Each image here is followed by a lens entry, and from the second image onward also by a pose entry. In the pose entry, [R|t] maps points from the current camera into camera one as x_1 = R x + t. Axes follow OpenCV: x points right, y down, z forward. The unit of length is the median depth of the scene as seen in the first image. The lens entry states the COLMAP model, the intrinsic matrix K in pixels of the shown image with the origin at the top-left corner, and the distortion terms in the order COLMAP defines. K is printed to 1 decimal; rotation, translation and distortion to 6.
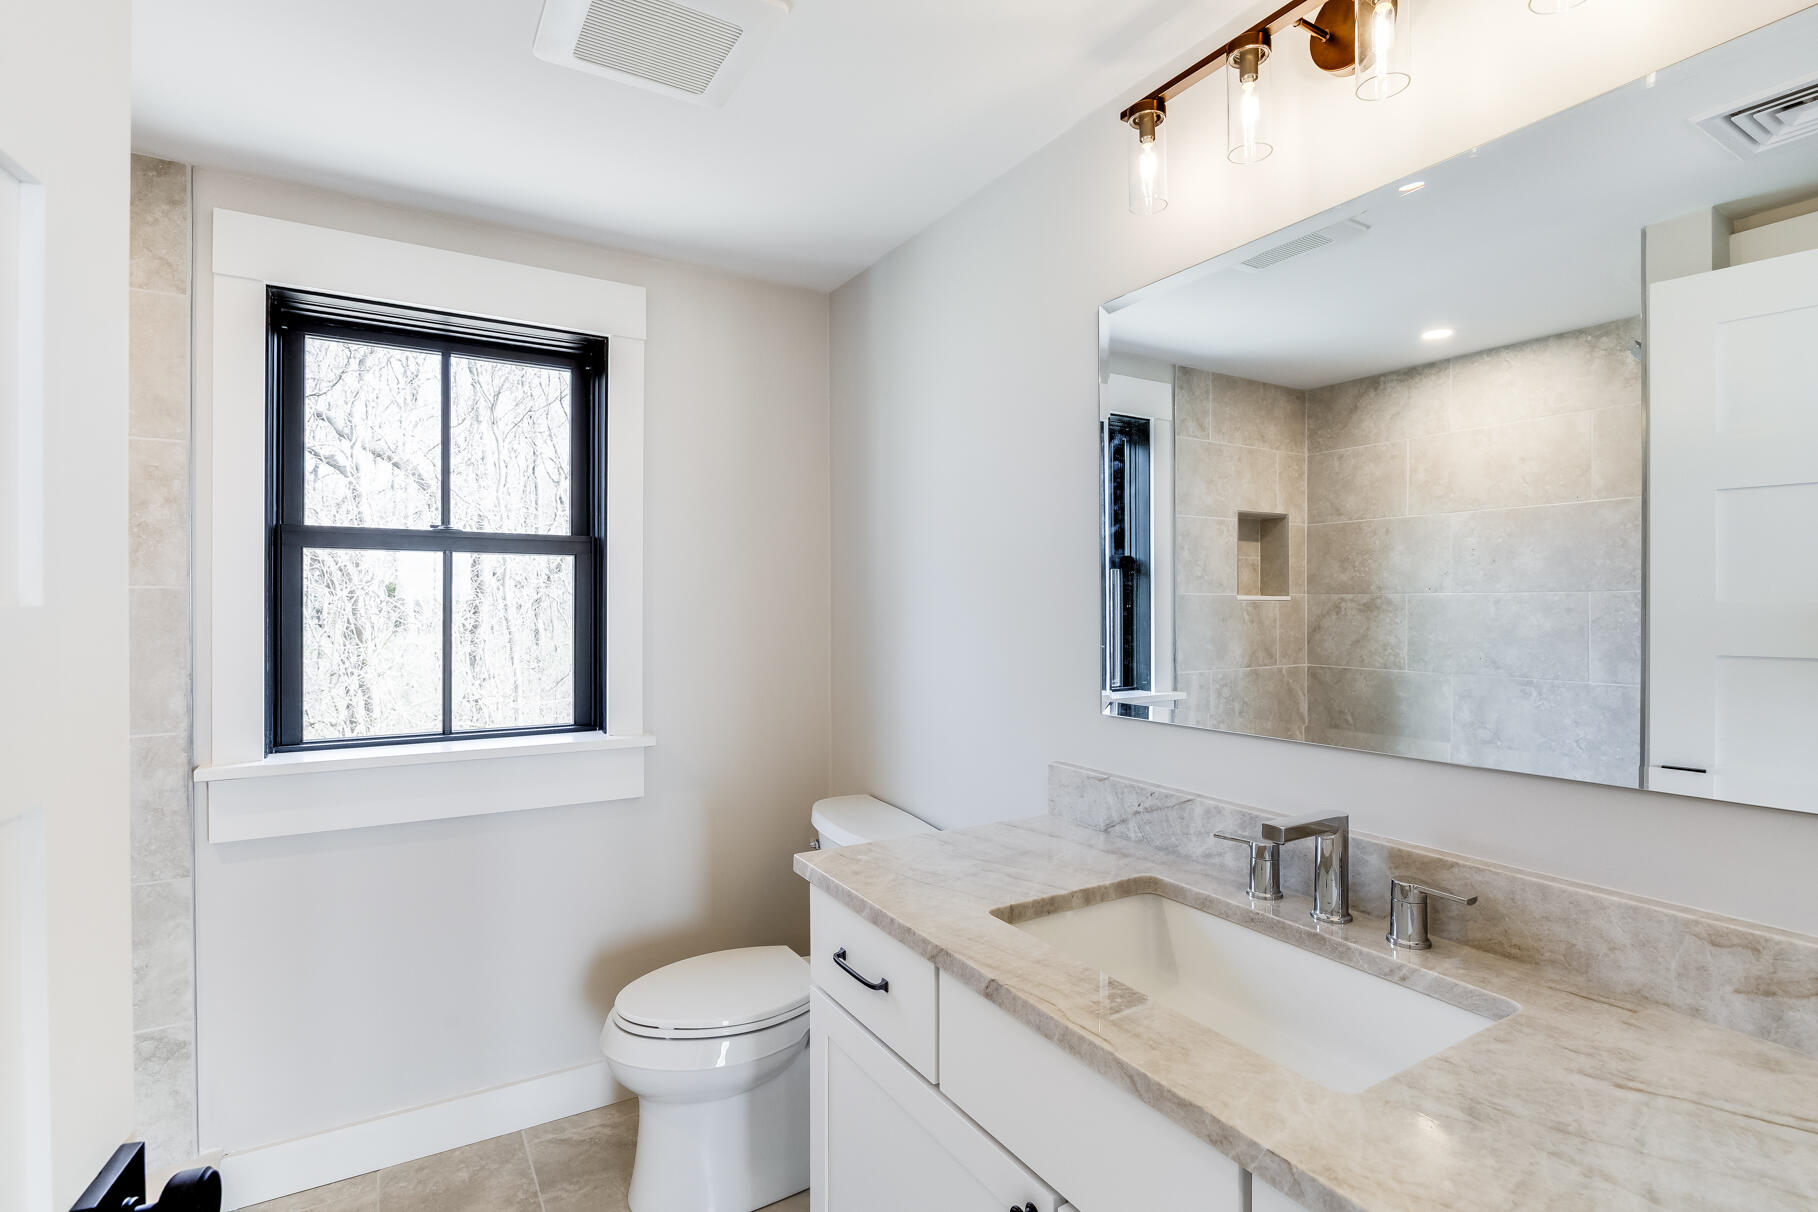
lens RADIAL K [[820.0, 0, 909.0], [0, 820.0, 606.0], [0, 0, 1]] dist [-0.003351, -0.000696]
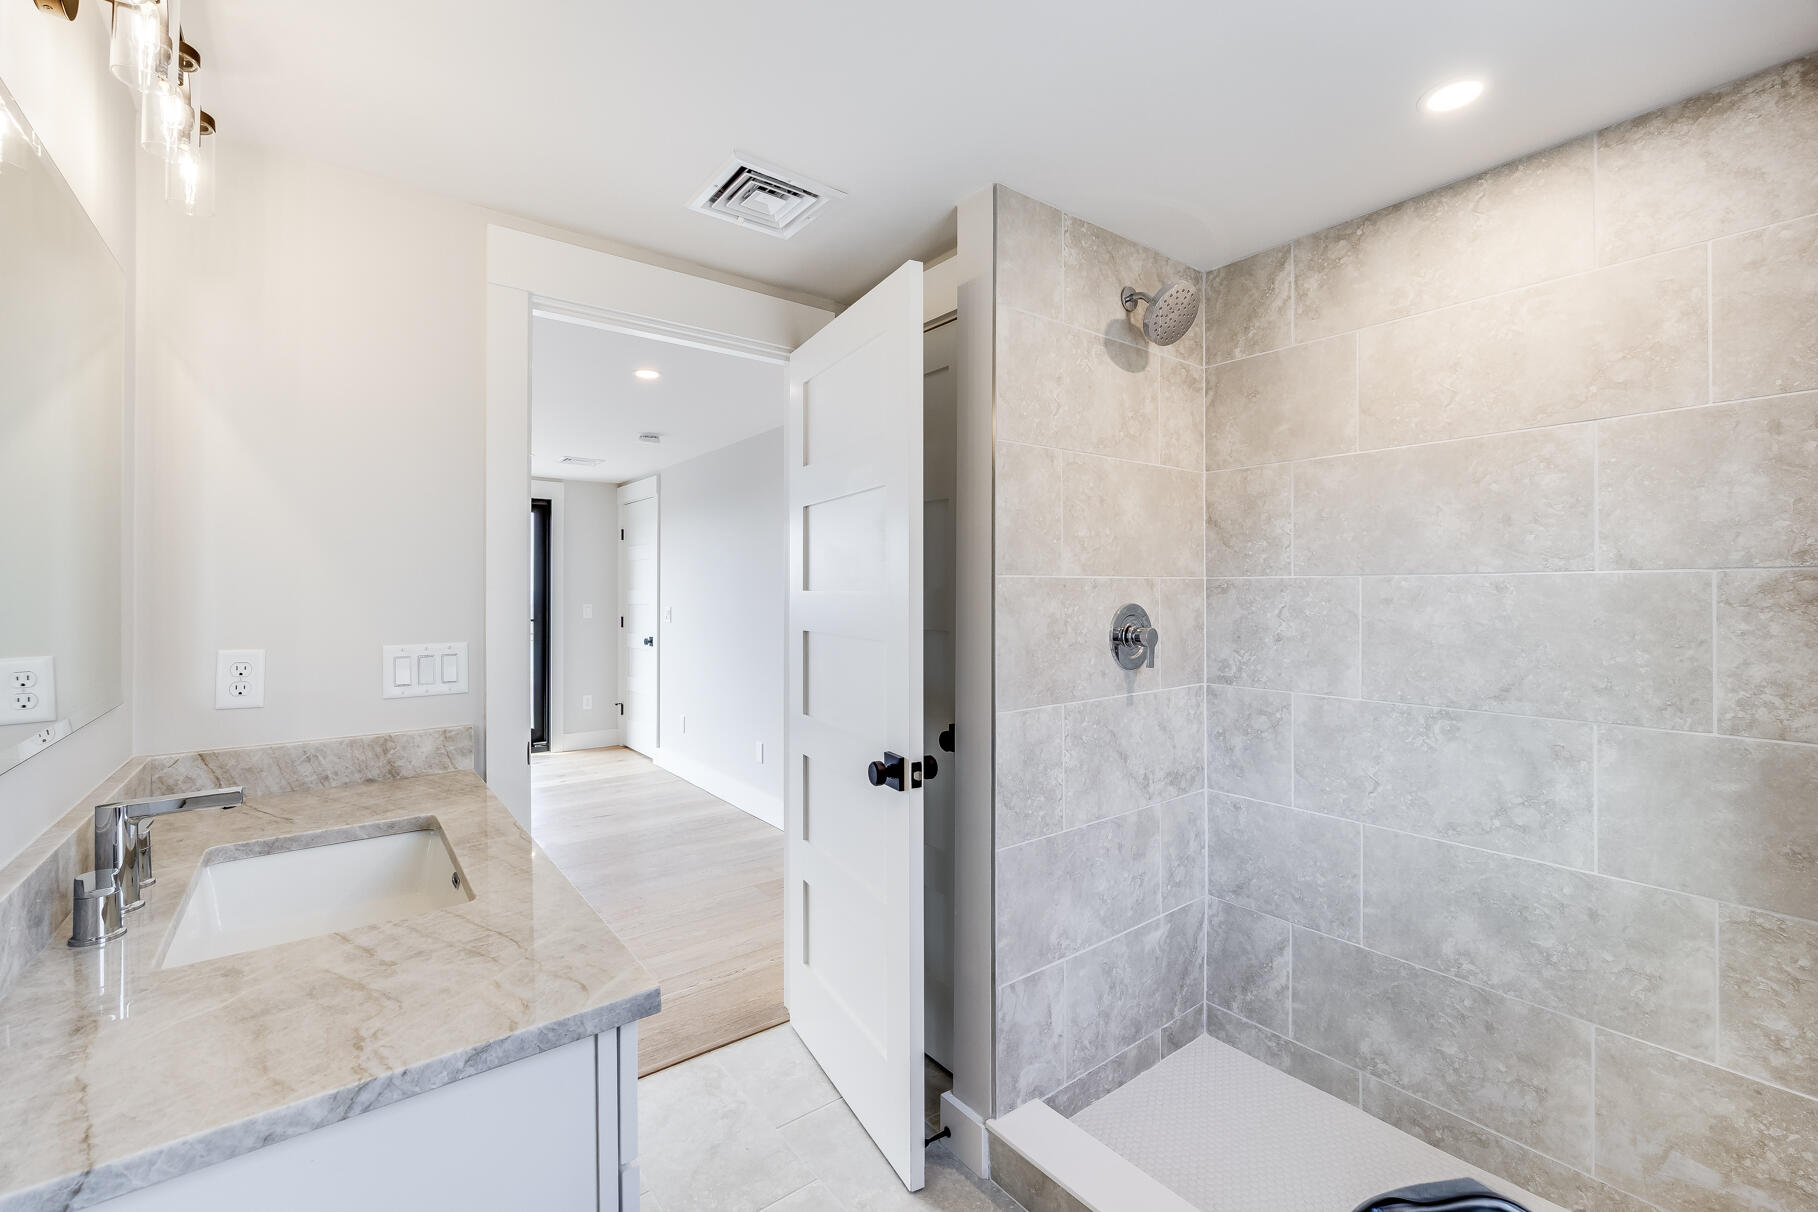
lens RADIAL K [[820.0, 0, 909.0], [0, 820.0, 606.0], [0, 0, 1]] dist [-0.003351, -0.000696]
pose [[-0.994376, 0.004291, -0.105825, -0.283793], [0.002523, 0.999855, 0.016838, 0.002349], [0.105882, 0.016476, -0.994242, 1.772919]]
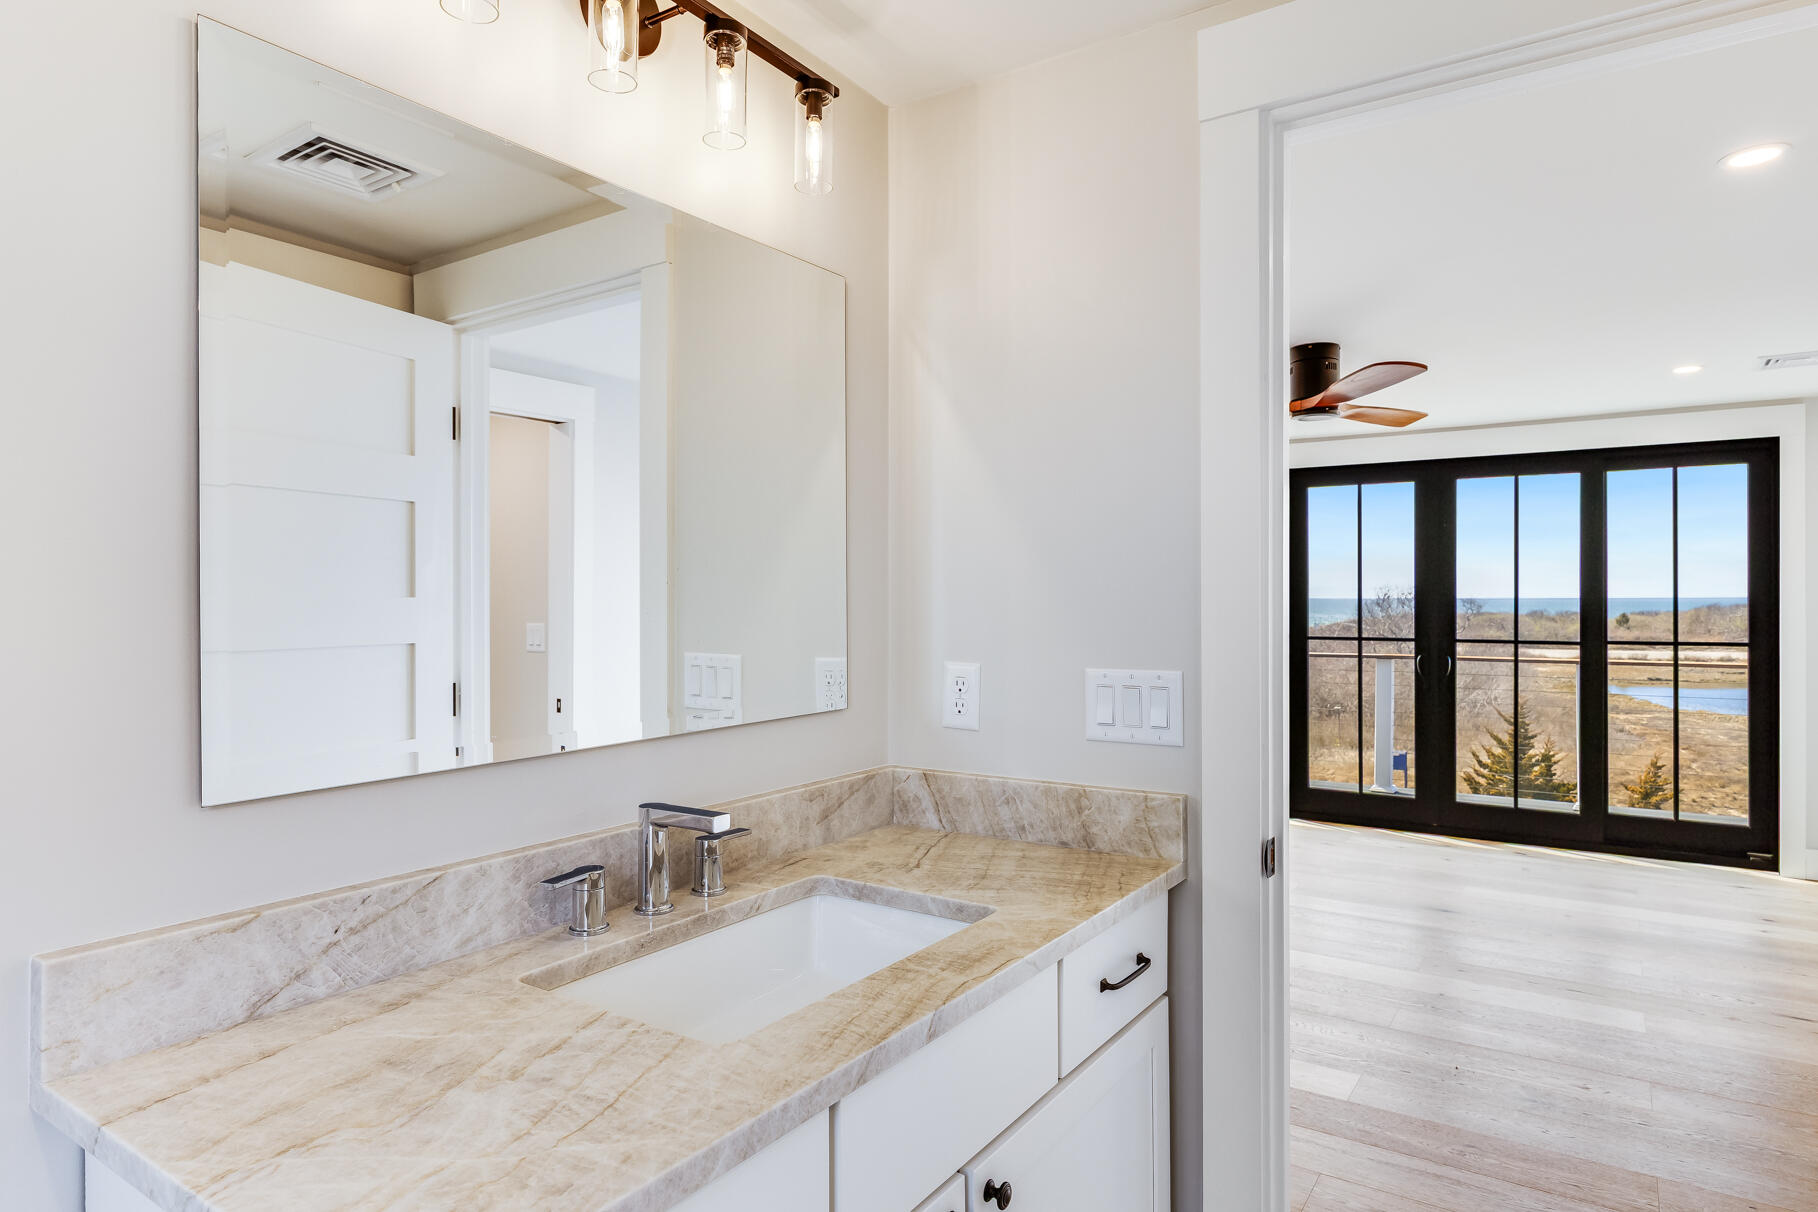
lens RADIAL K [[1045.0, 0, 909.0], [0, 1045.0, 606.0], [0, 0, 1]] dist [-0.006298, -0.002513]
pose [[-0.398327, -0.003066, 0.917238, -0.660445], [0.001708, 0.999990, 0.004085, 0.005793], [-0.917242, 0.003194, -0.398318, 1.051915]]
